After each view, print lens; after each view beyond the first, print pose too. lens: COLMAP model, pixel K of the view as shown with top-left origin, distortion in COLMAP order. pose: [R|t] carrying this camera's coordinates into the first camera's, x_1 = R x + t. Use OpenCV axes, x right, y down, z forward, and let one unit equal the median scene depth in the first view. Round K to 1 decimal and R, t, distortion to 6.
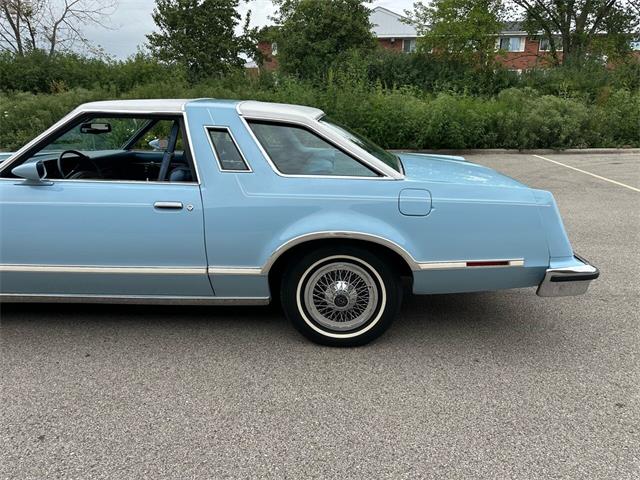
lens RADIAL K [[449.4, 0, 320.0], [0, 449.4, 240.0], [0, 0, 1]] dist [0.049911, -0.065454]
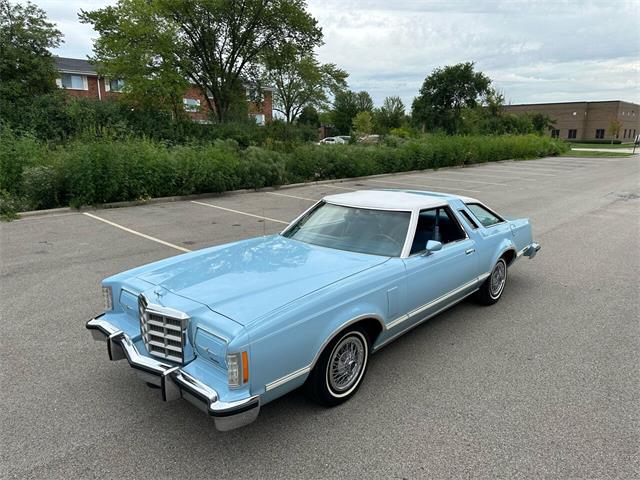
lens RADIAL K [[449.4, 0, 320.0], [0, 449.4, 240.0], [0, 0, 1]] dist [0.049911, -0.065454]
pose [[0.637688, -0.170643, 0.751156, -0.433214], [0.216135, 0.975618, 0.038148, -0.066359], [-0.739351, 0.138025, 0.659022, 0.033275]]
